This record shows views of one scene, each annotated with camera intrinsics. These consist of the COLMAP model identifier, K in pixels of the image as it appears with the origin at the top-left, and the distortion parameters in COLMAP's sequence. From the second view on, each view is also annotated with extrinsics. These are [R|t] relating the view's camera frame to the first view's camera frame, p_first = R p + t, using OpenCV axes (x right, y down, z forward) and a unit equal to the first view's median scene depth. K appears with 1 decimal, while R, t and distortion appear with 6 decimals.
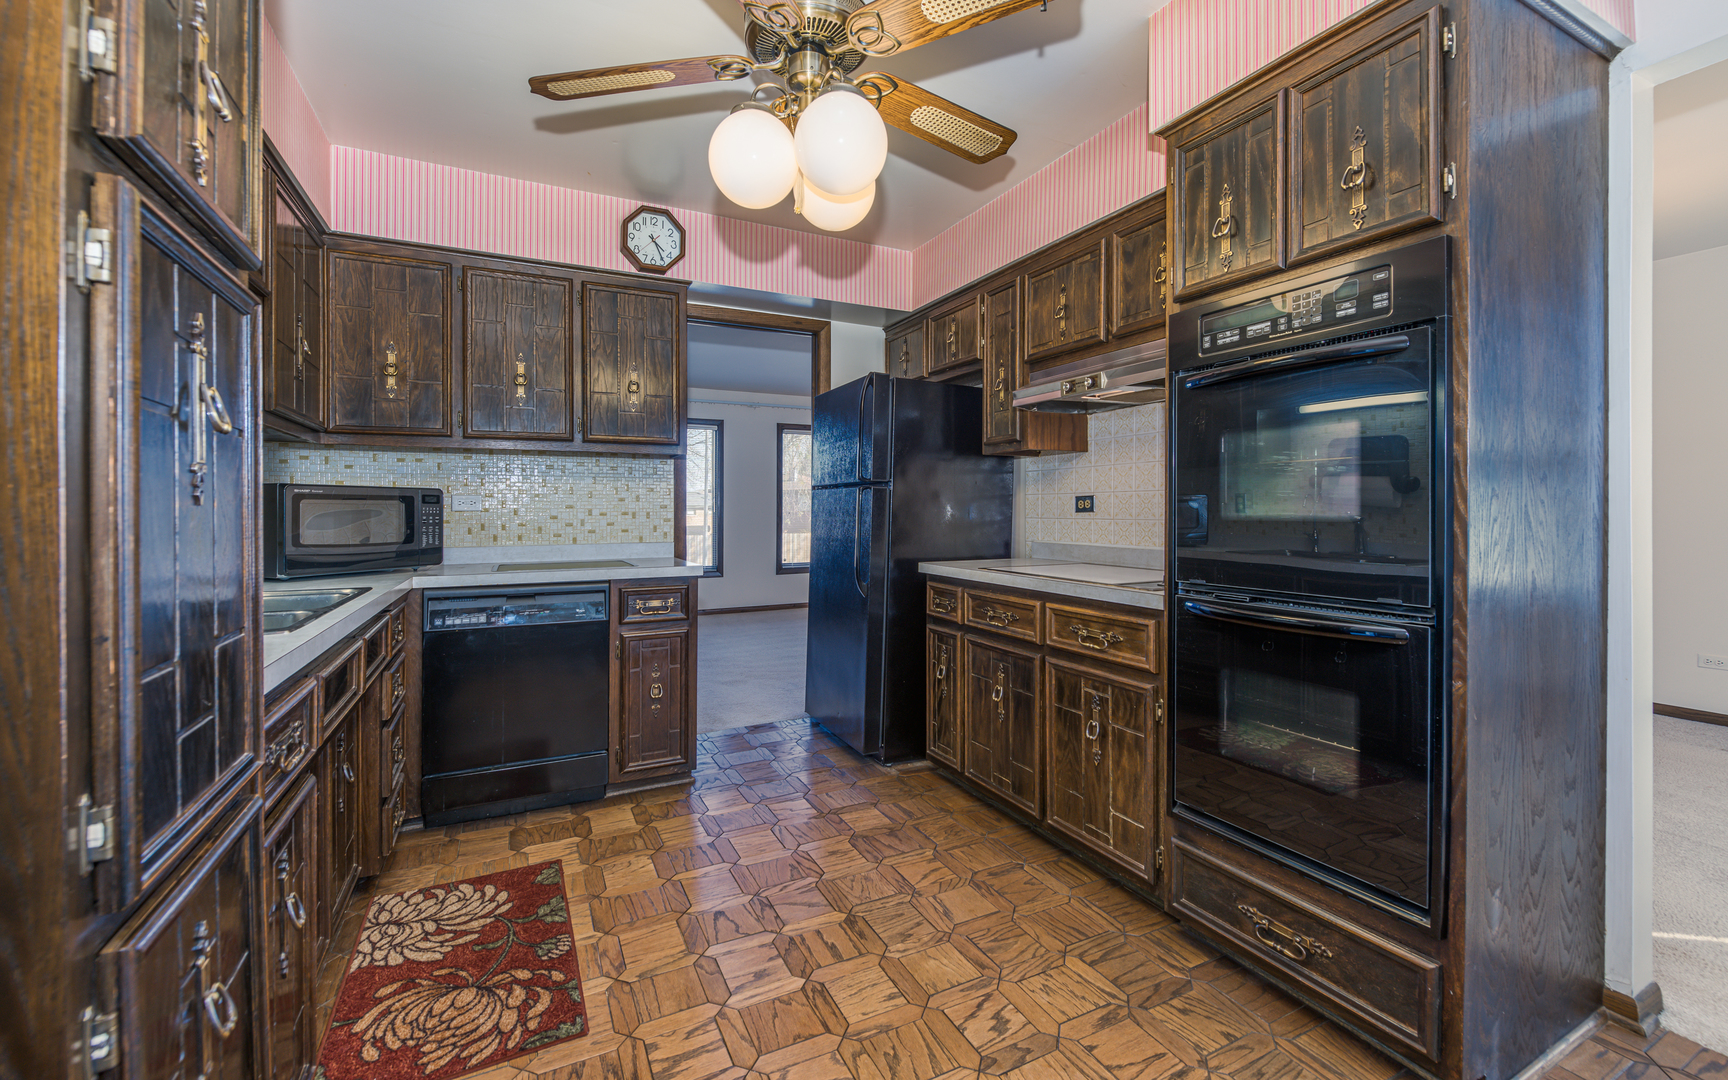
lens RADIAL K [[719.4, 0, 862.4], [0, 719.4, 508.6], [0, 0, 1]] dist [0.002935, -0.001666]
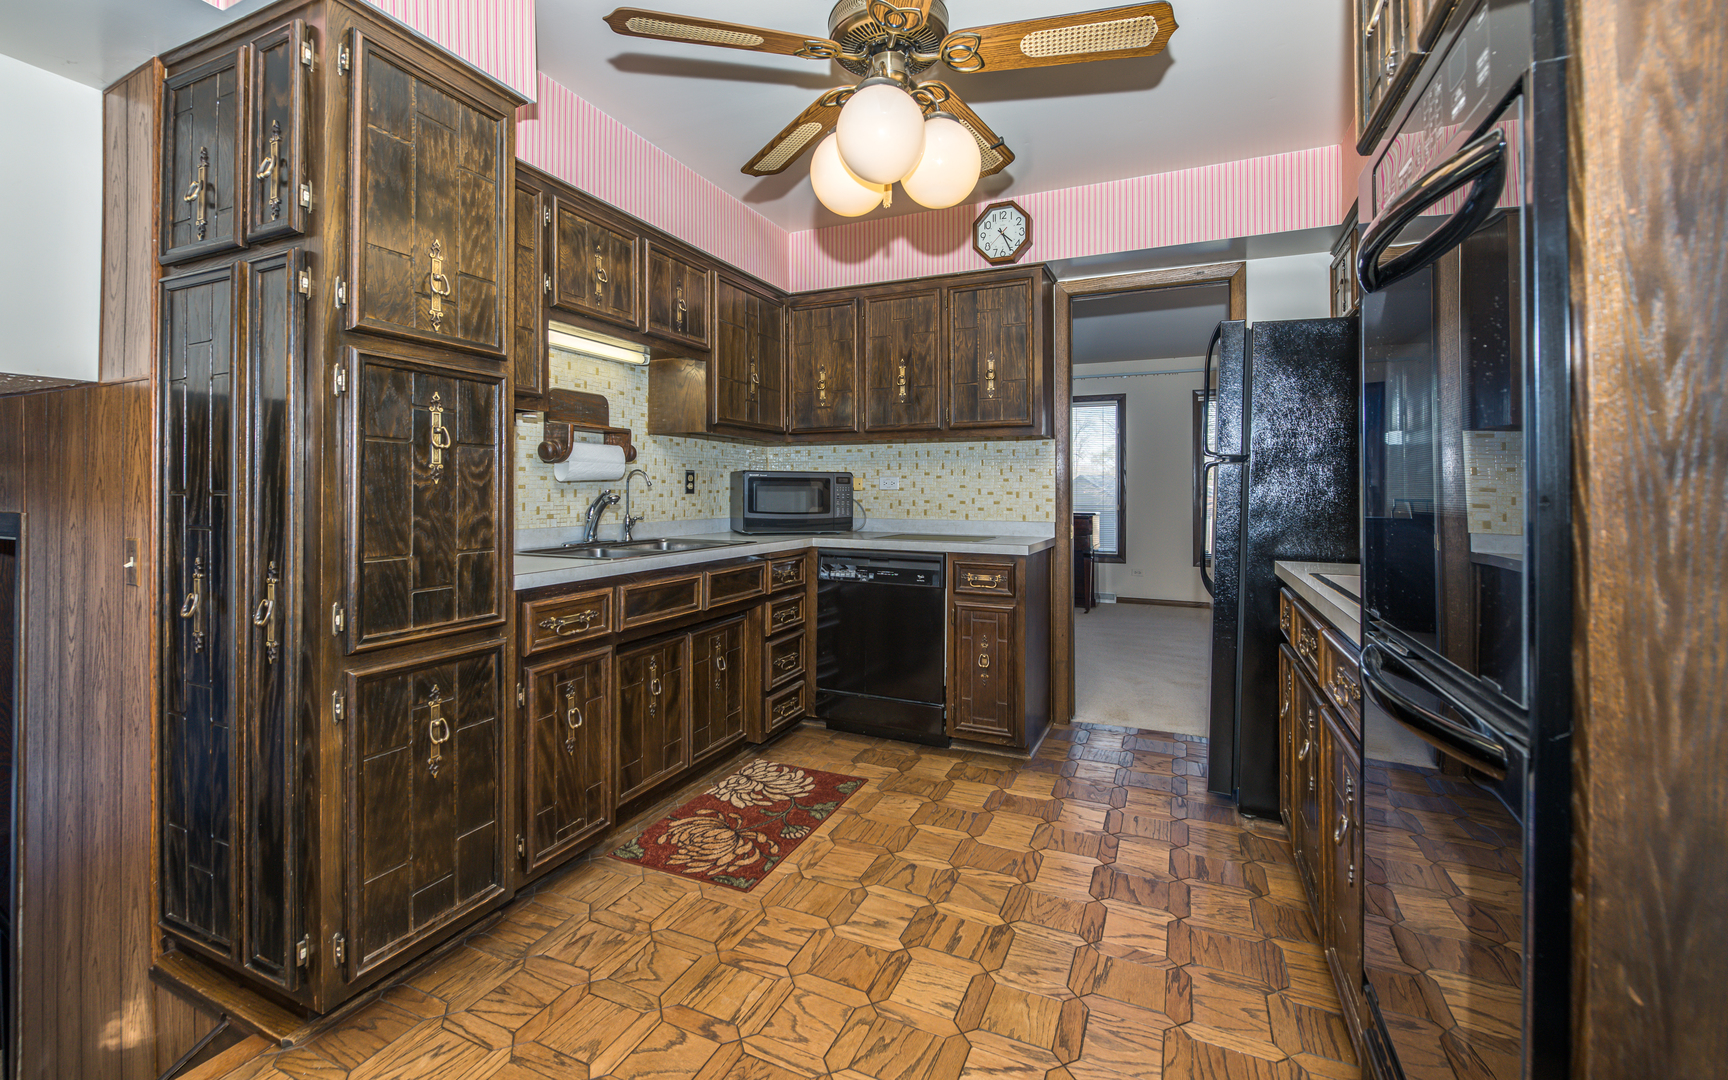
lens RADIAL K [[719.4, 0, 846.8], [0, 719.4, 482.4], [0, 0, 1]] dist [0.002935, -0.001666]
pose [[0.627657, -0.002202, -0.778487, 0.543312], [-0.006340, 0.999948, -0.007940, 0.001416], [0.778464, 0.009920, 0.627611, 0.234878]]
